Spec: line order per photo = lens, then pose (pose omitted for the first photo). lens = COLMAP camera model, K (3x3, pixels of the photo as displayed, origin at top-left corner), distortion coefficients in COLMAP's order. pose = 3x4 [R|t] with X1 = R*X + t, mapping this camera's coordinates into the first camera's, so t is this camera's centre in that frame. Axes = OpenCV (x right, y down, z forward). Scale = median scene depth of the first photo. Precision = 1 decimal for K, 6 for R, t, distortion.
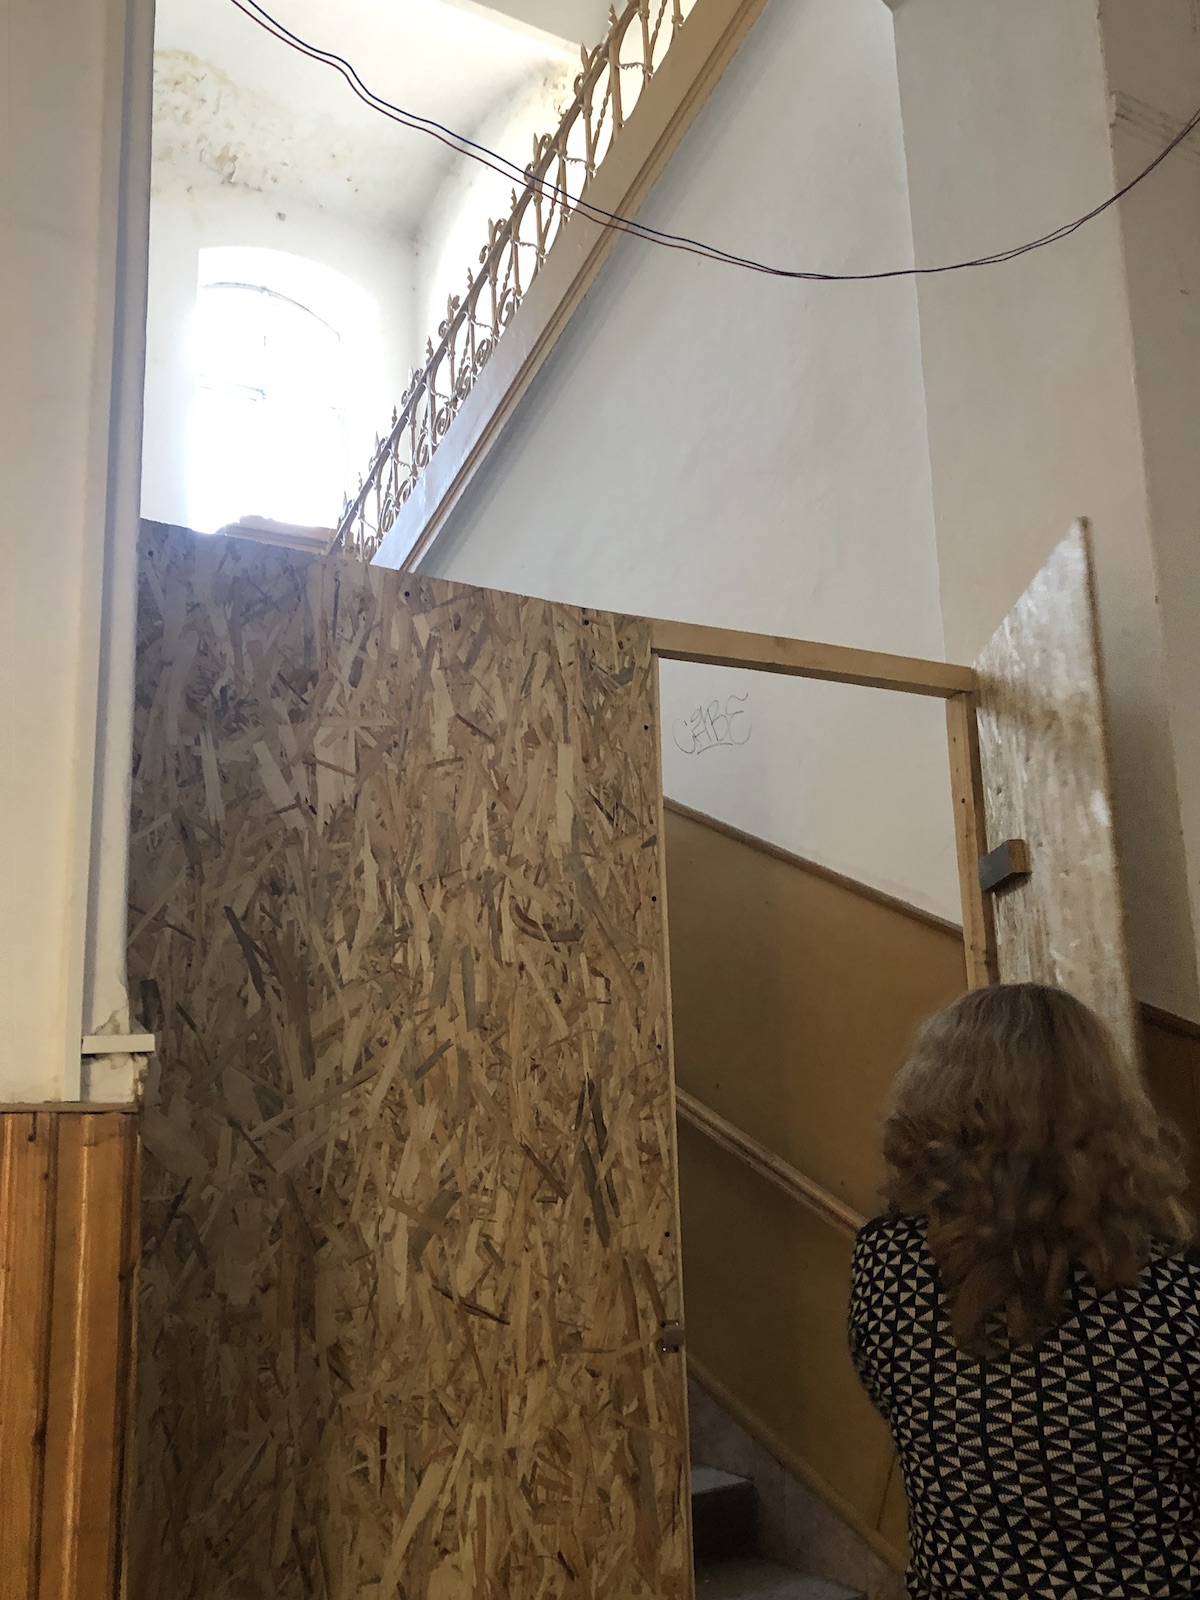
lens RADIAL K [[1572.1, 0, 600.0], [0, 1572.1, 800.0], [0, 0, 1]] dist [0.097126, -0.181408]
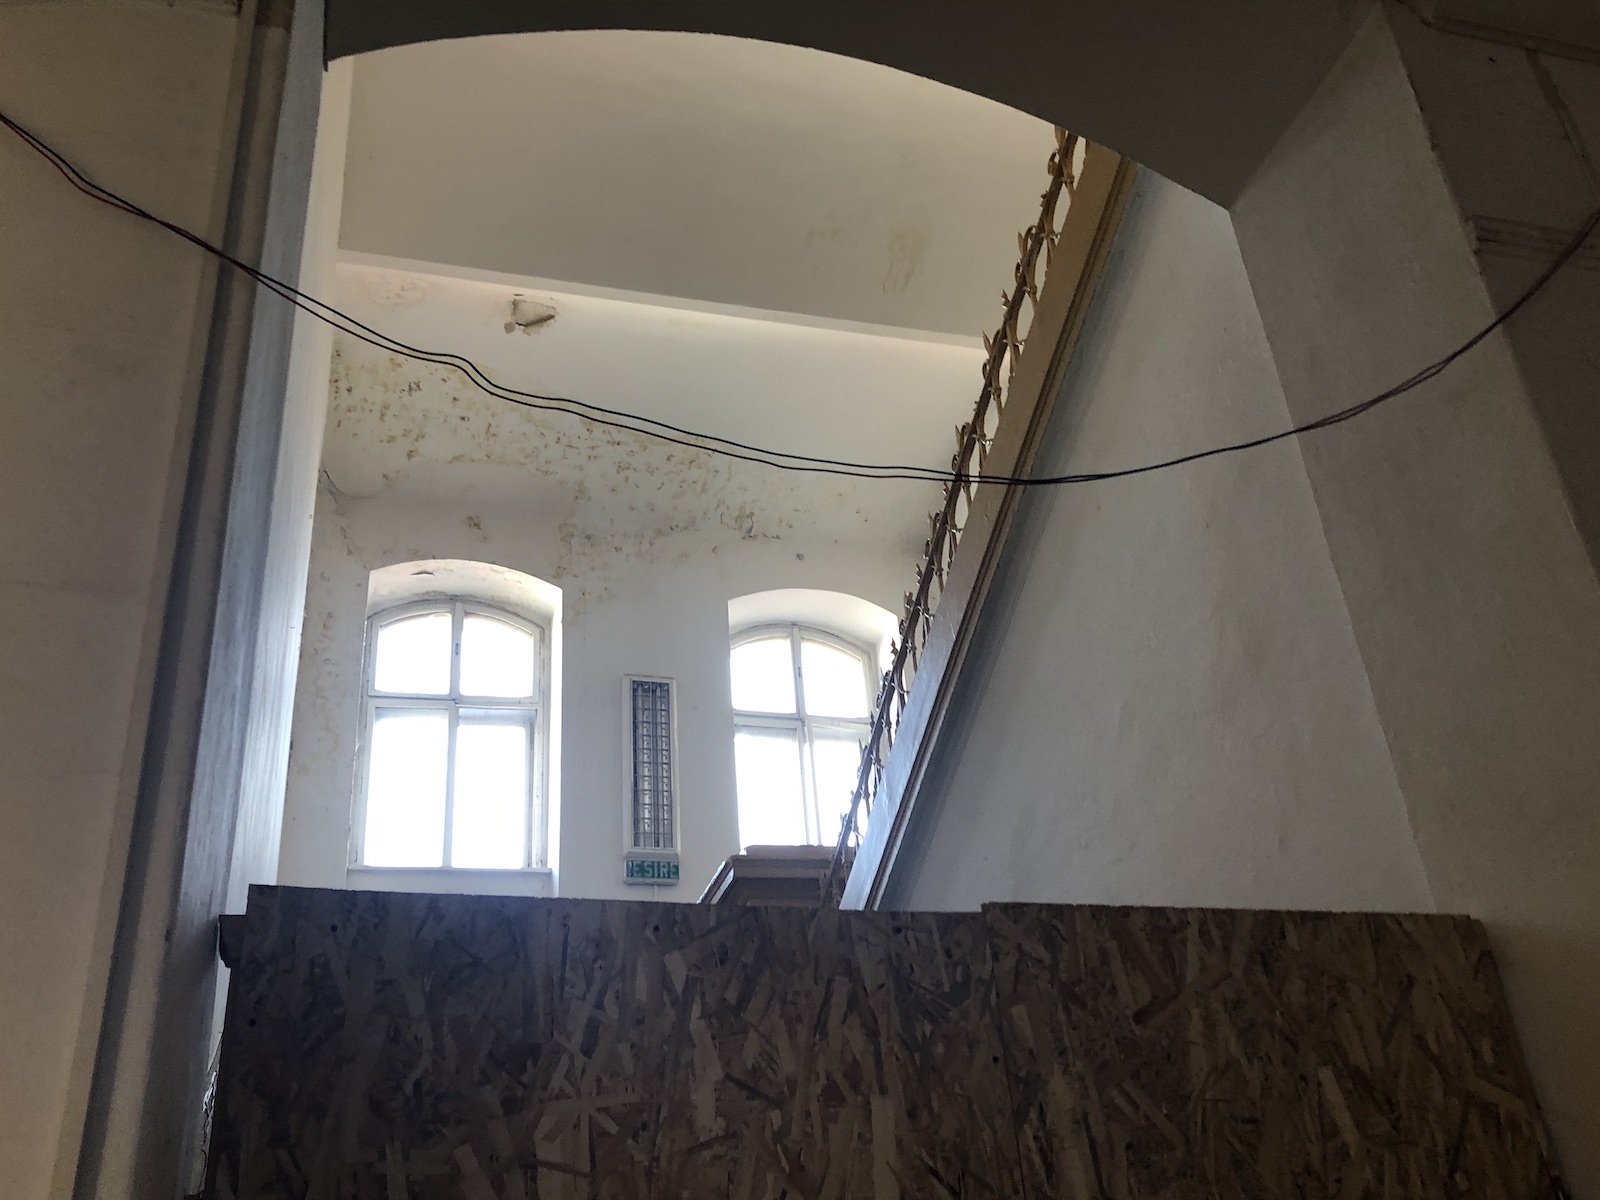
lens RADIAL K [[1581.0, 0, 781.5], [0, 1581.0, 583.6], [0, 0, 1]] dist [0.156785, -0.505793]
pose [[0.950781, -0.190410, -0.244459, 0.176149], [0.102437, 0.937710, -0.331974, -0.016691], [0.292443, 0.290593, 0.911061, 0.206901]]
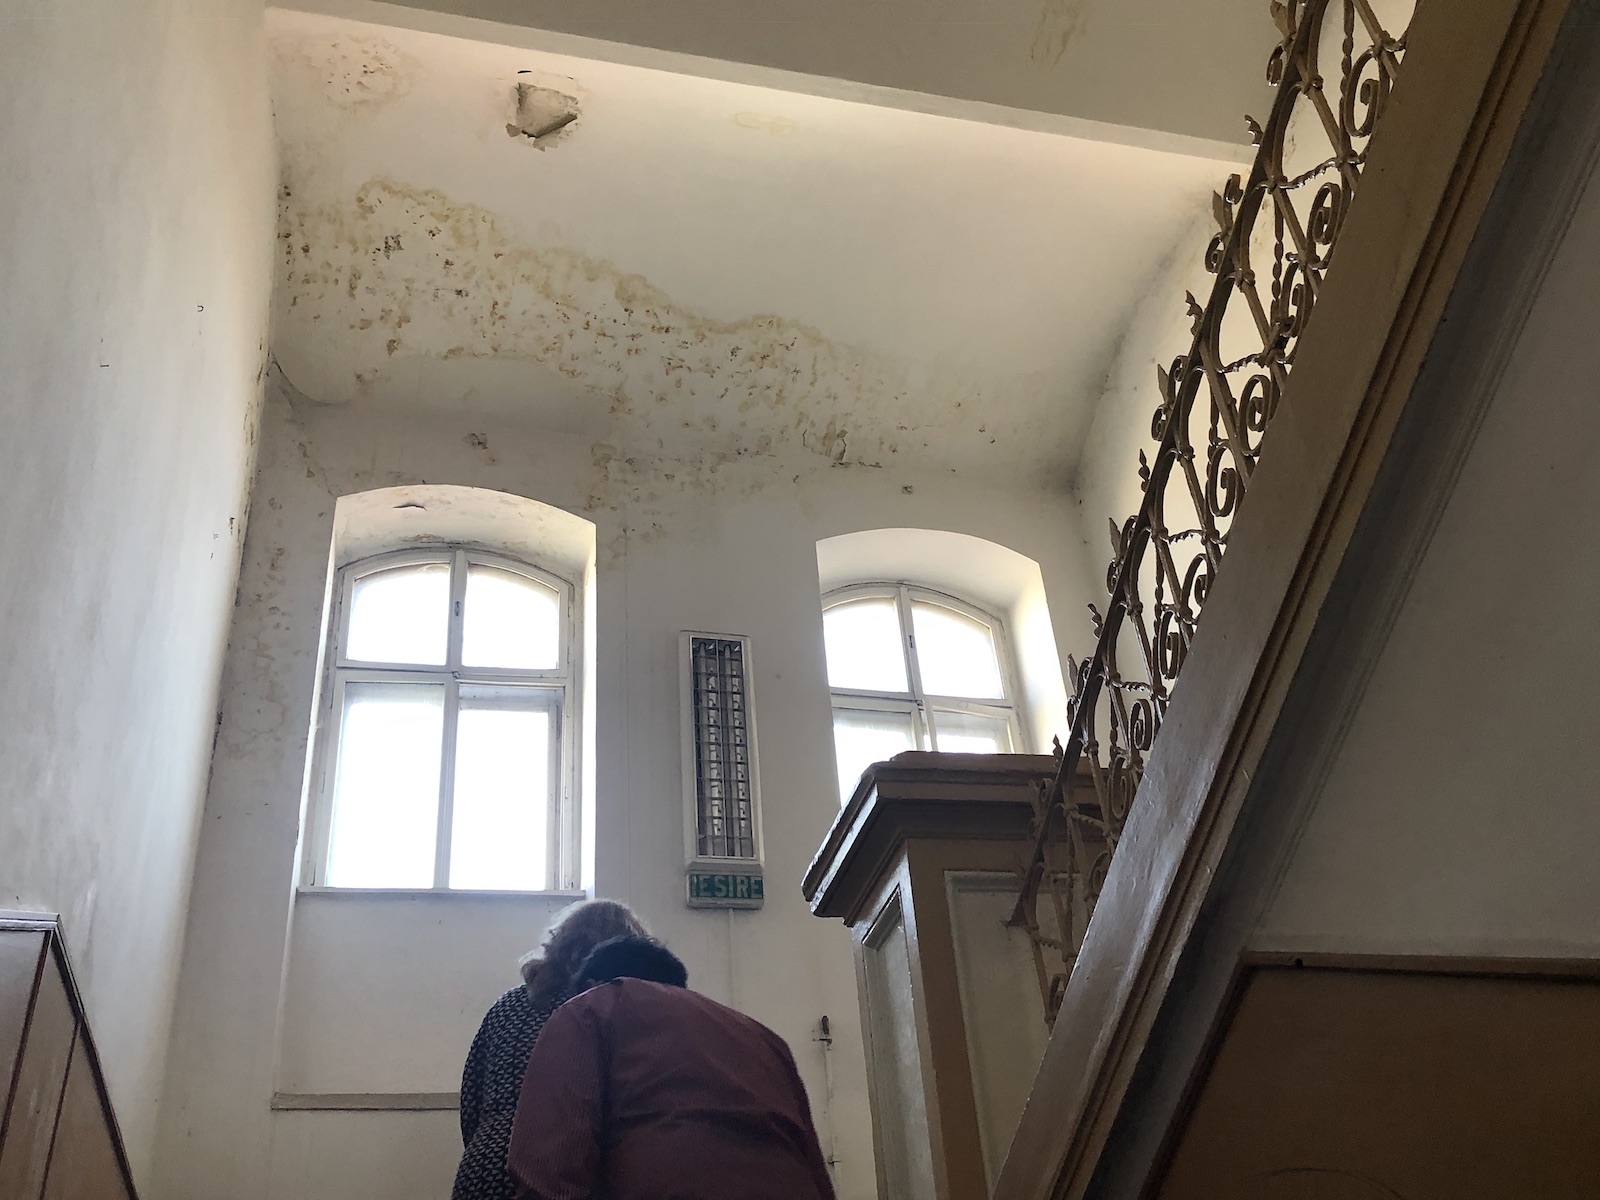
lens RADIAL K [[1572.1, 0, 800.0], [0, 1572.1, 600.0], [0, 0, 1]] dist [0.097126, -0.181408]
pose [[0.940736, -0.231867, -0.247494, -0.300380], [0.118019, 0.907978, -0.402053, -0.017912], [0.317942, 0.349017, 0.881533, 1.327729]]
